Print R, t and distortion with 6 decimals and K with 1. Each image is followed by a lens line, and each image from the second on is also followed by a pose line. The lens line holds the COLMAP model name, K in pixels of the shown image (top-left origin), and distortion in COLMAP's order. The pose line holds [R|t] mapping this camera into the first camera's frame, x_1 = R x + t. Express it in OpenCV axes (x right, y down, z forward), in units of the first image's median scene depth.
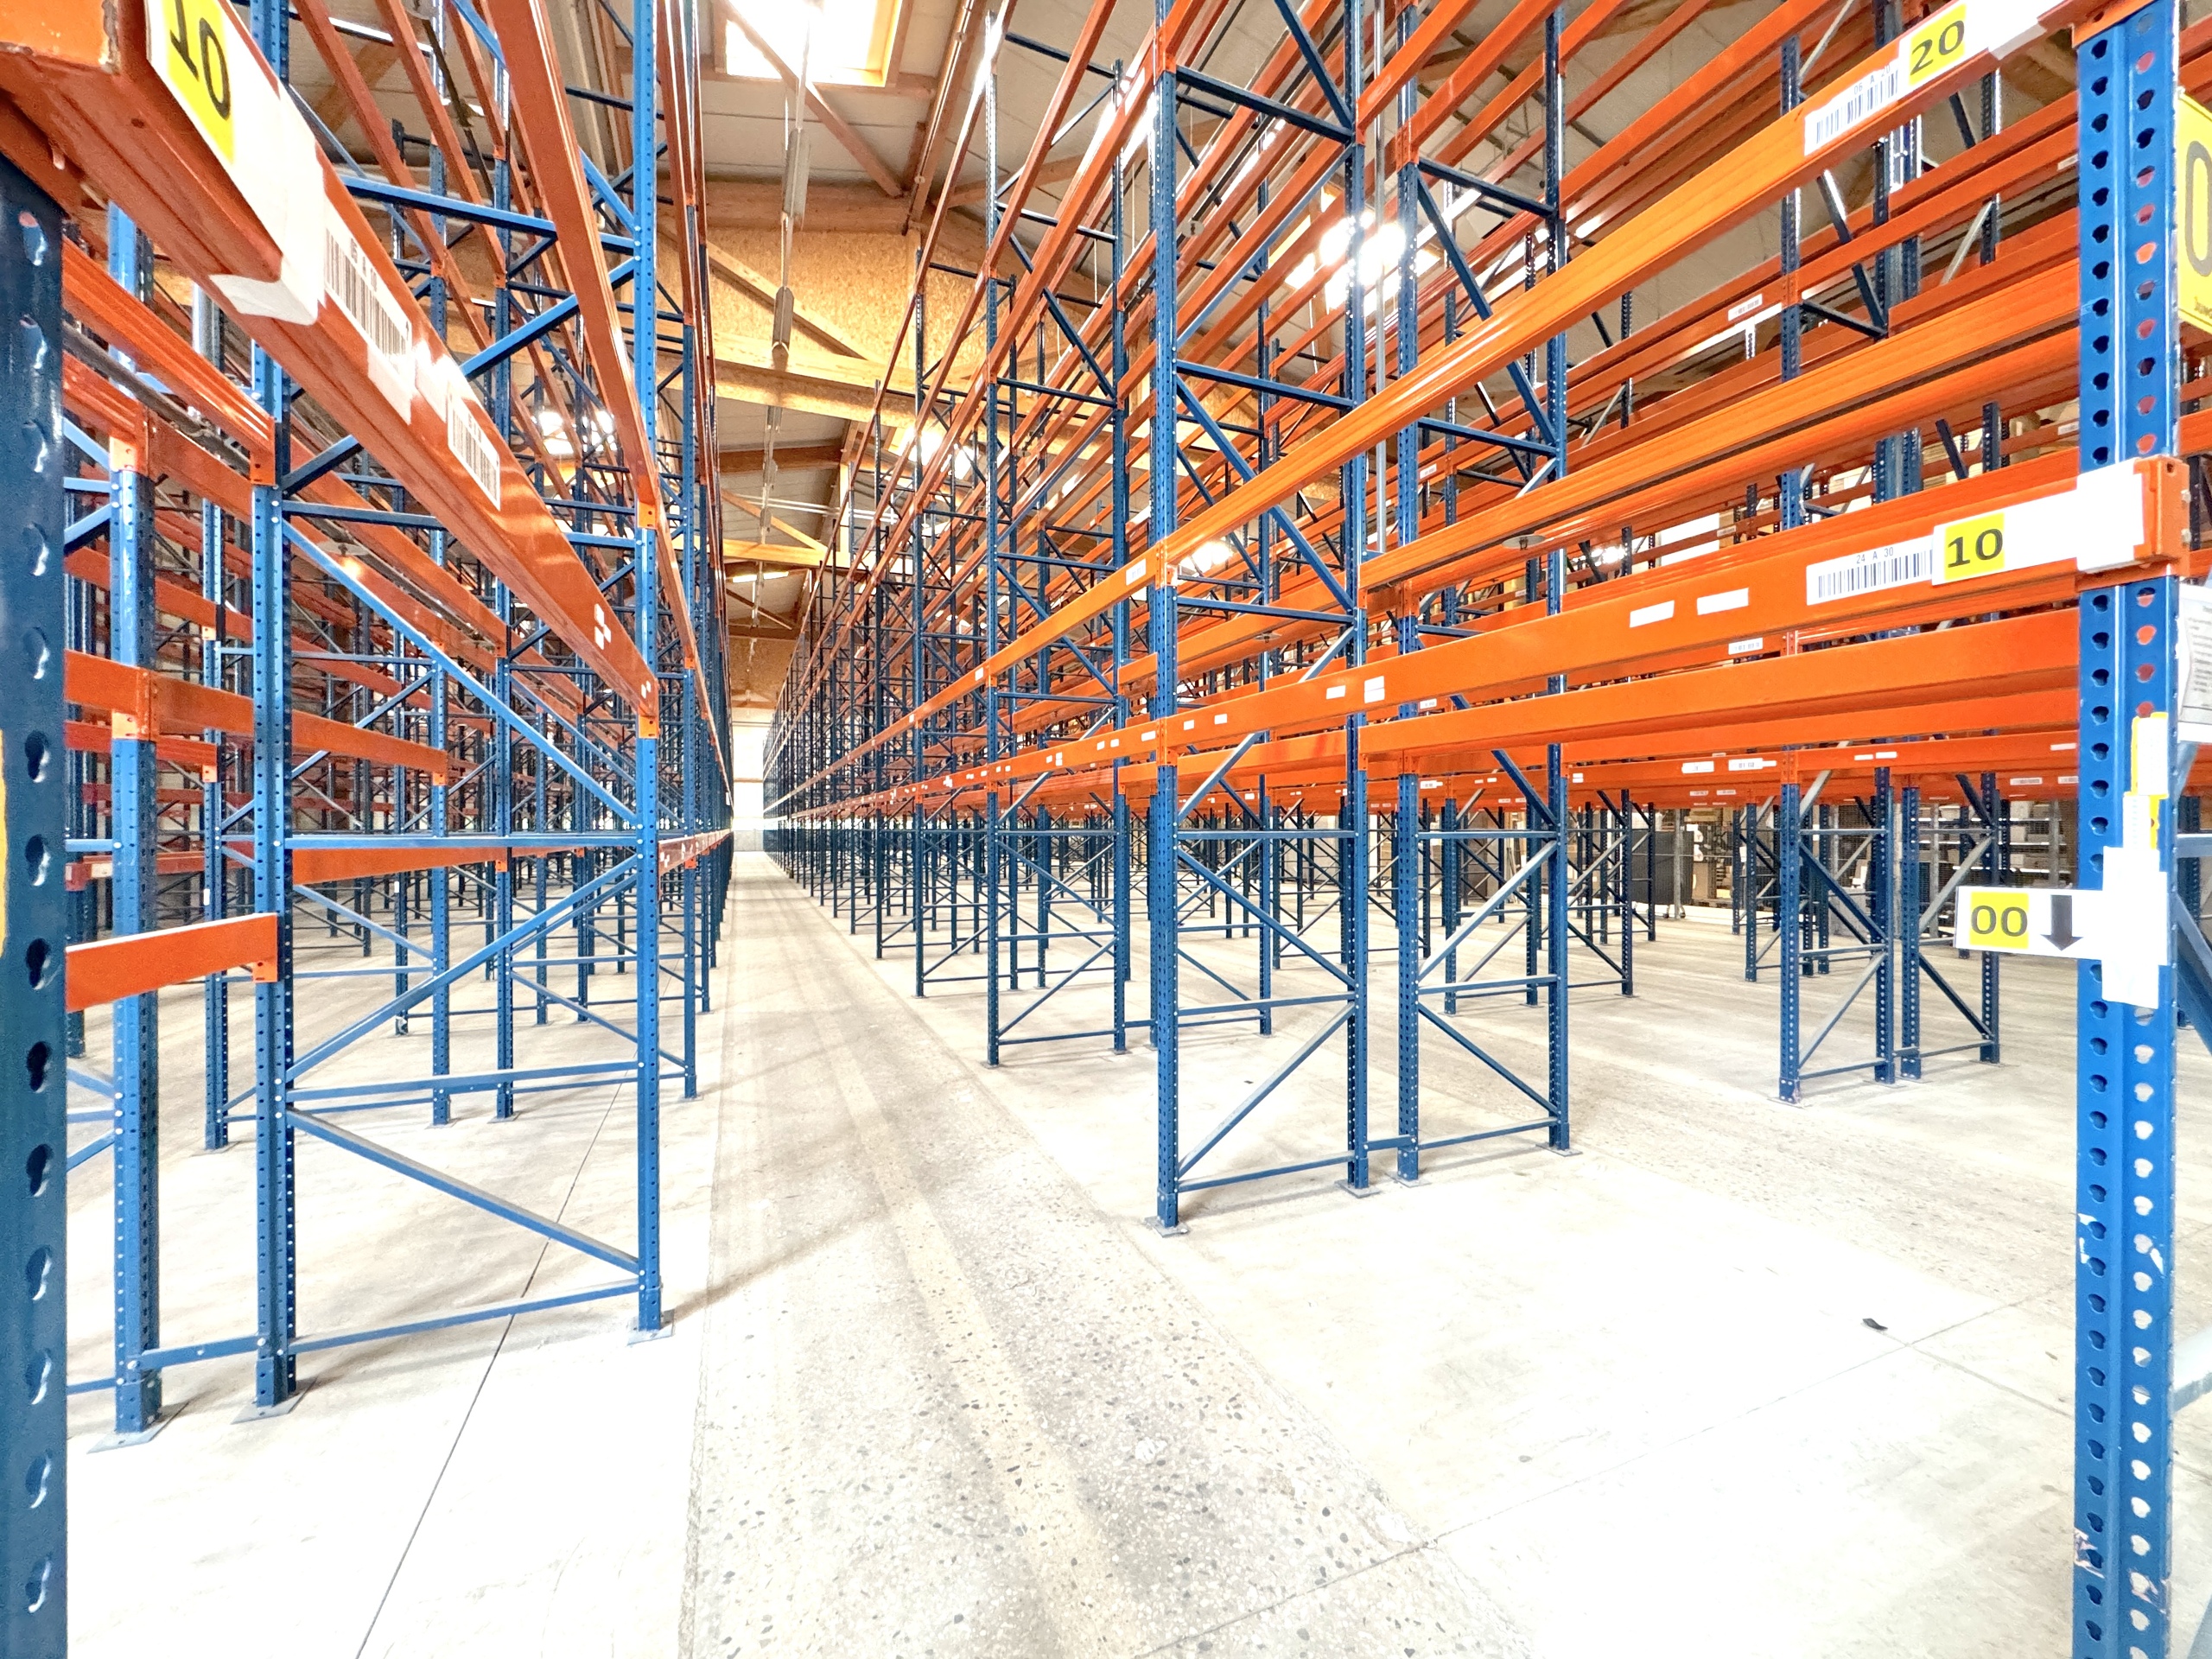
lens RADIAL K [[882.1, 0, 1077.8], [0, 882.1, 831.9], [0, 0, 1]] dist [0.019458, 0.001680]
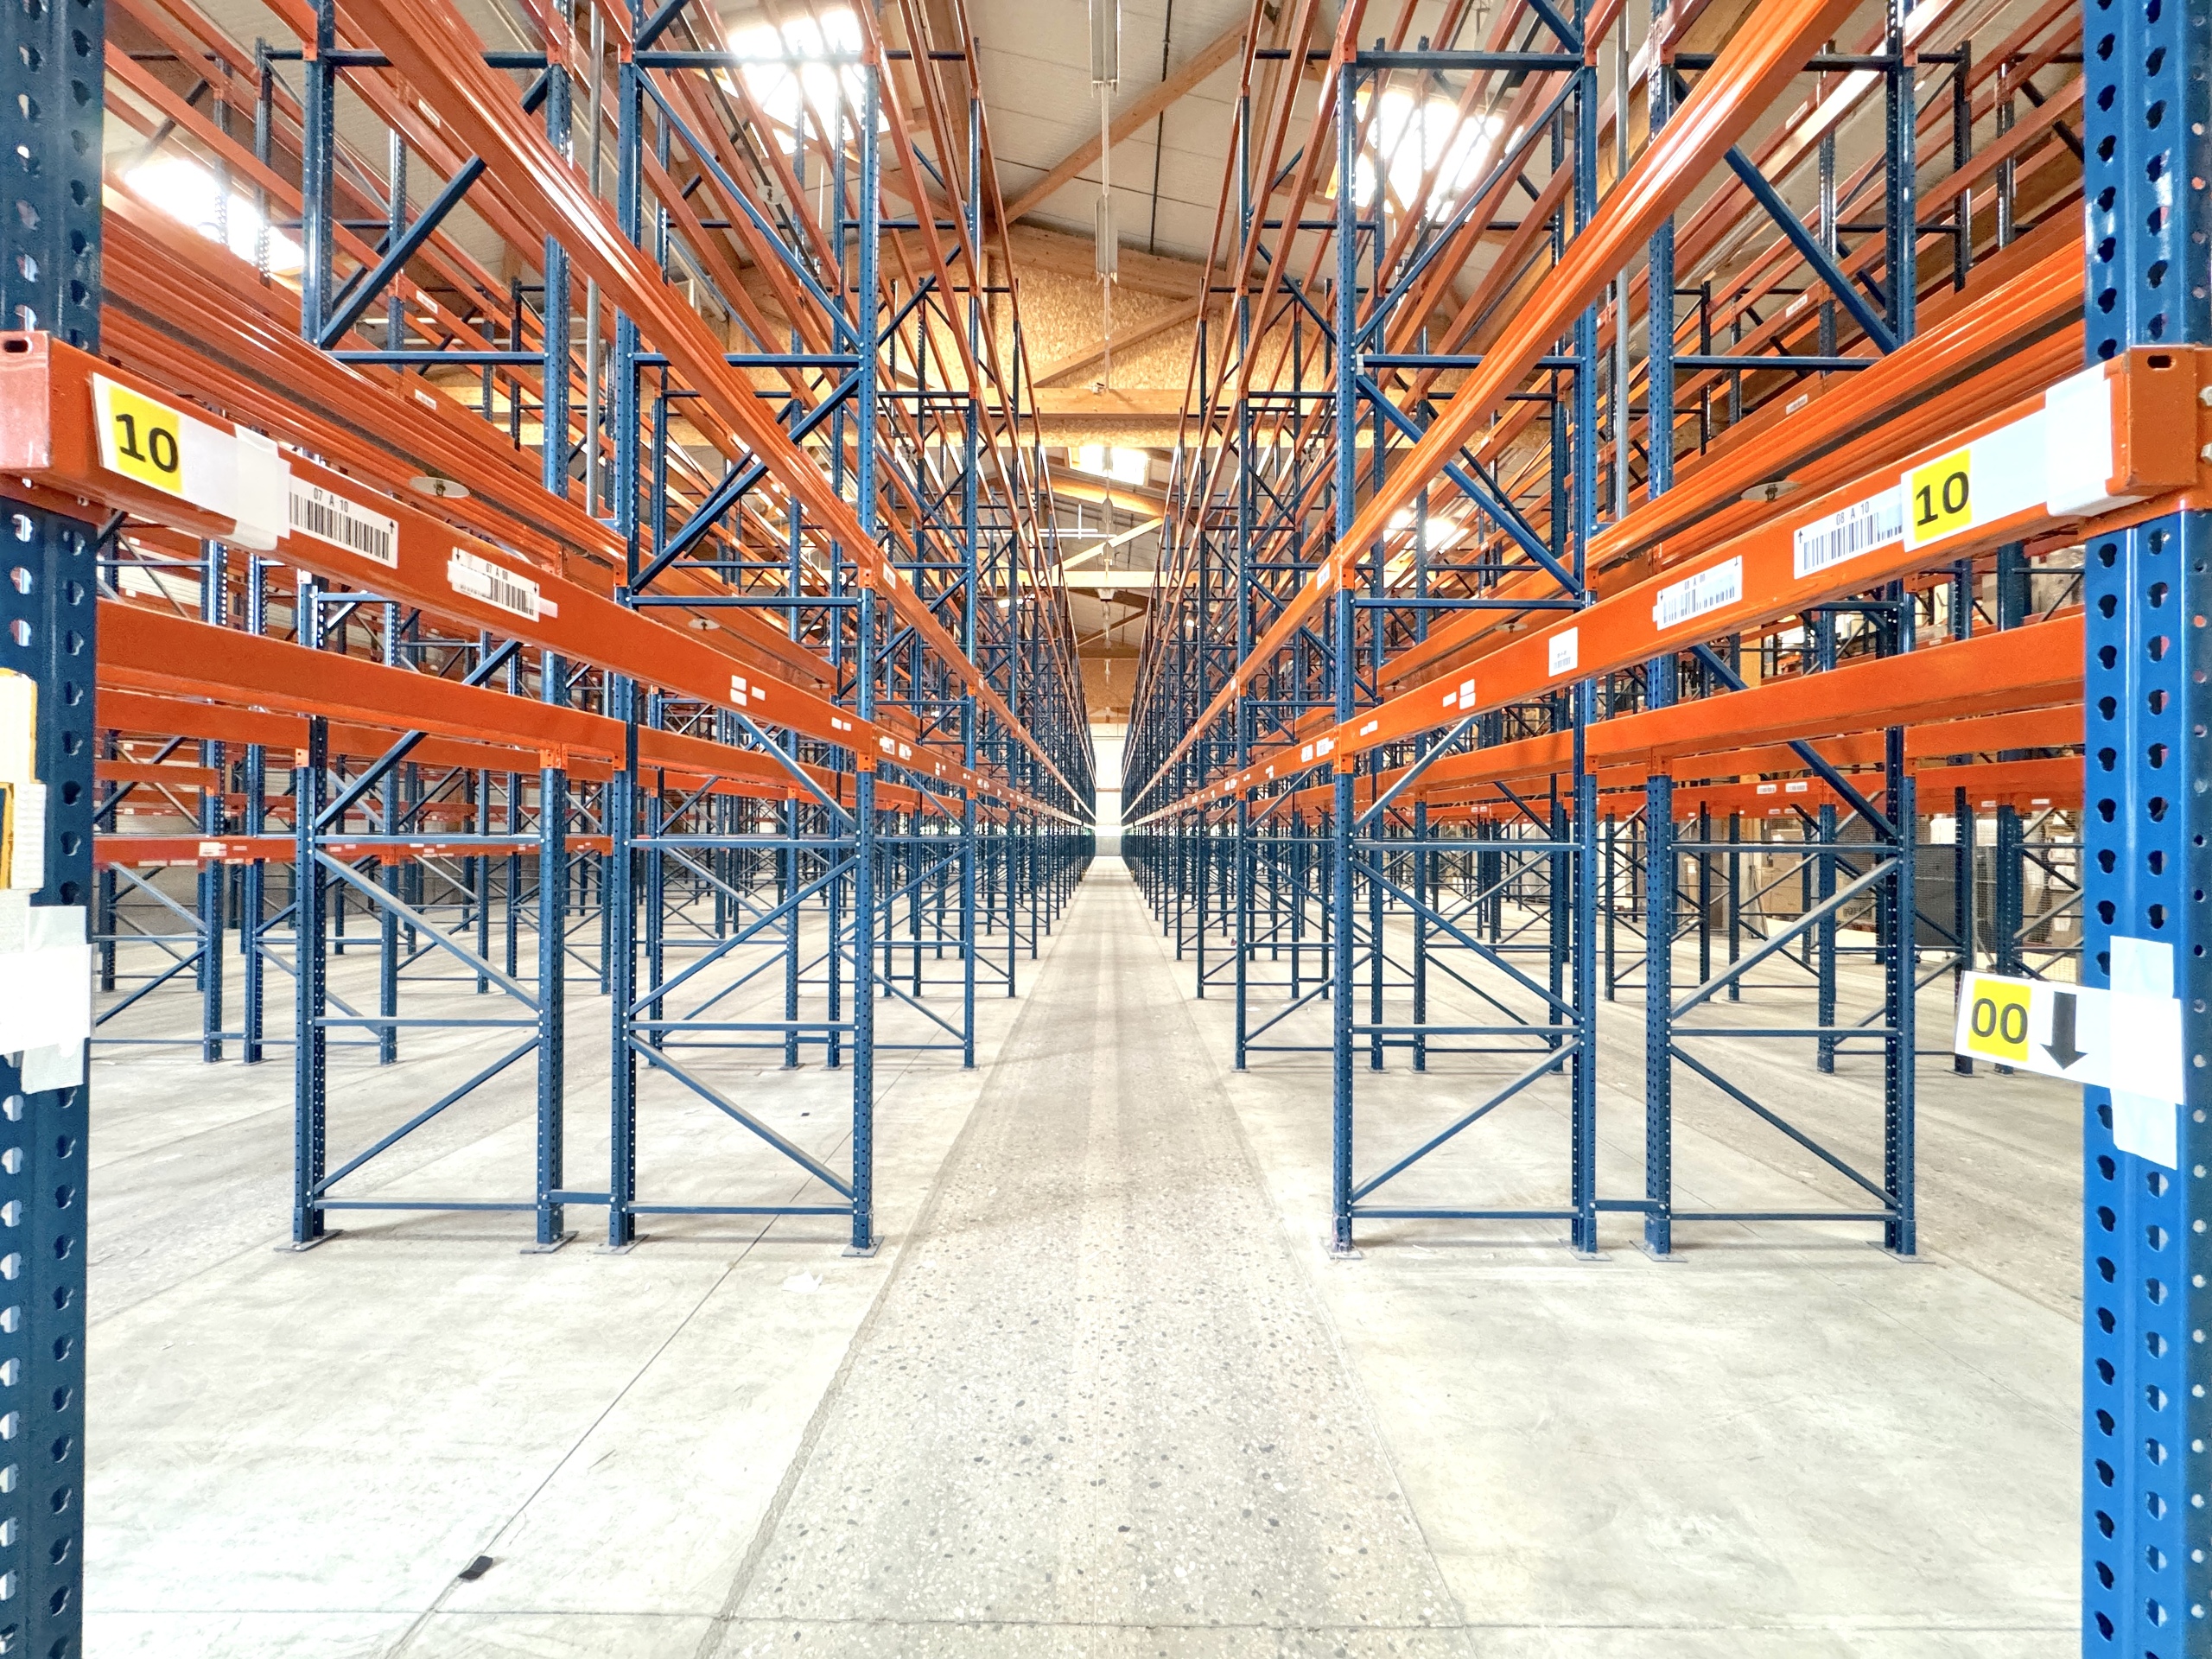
lens RADIAL K [[882.1, 0, 1101.5], [0, 882.1, 835.4], [0, 0, 1]] dist [0.019458, 0.001680]
pose [[0.927786, 0.009356, -0.372997, 0.193152], [-0.010476, 0.999945, -0.000977, -0.003475], [0.372967, 0.004814, 0.927832, -0.001216]]
